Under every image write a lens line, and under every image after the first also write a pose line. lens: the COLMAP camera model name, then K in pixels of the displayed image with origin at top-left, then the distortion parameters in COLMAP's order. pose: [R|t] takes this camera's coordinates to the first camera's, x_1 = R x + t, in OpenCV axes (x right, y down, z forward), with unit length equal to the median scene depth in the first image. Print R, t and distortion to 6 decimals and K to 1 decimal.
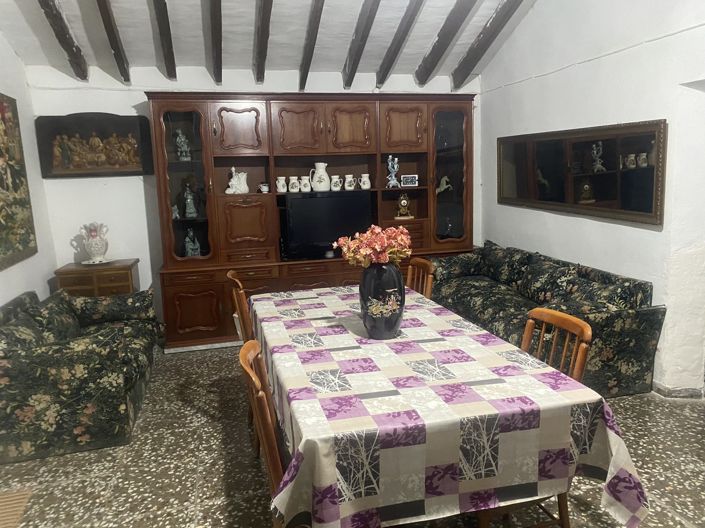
lens RADIAL K [[533.7, 0, 351.6], [0, 533.7, 264.1], [0, 0, 1]] dist [0.053375, -0.047986]
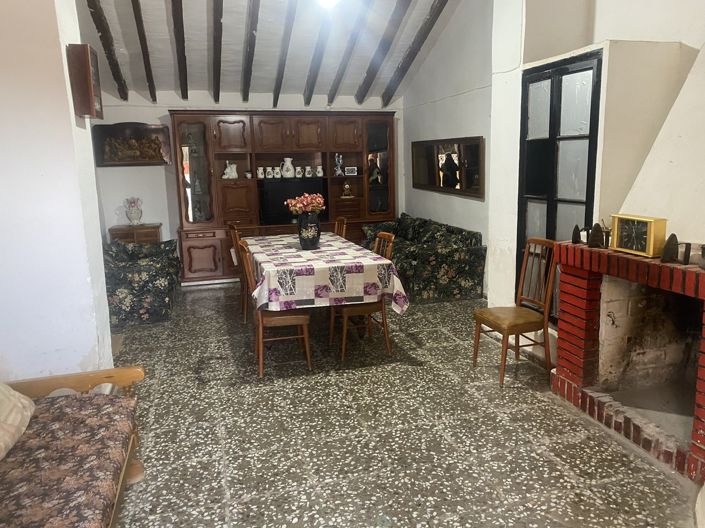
lens RADIAL K [[533.7, 0, 355.9], [0, 533.7, 258.0], [0, 0, 1]] dist [0.053375, -0.047986]
pose [[0.999294, 0.002328, 0.037486, 0.078819], [-0.002563, 0.999977, 0.006221, 0.078414], [-0.037471, -0.006313, 0.999278, -0.496408]]
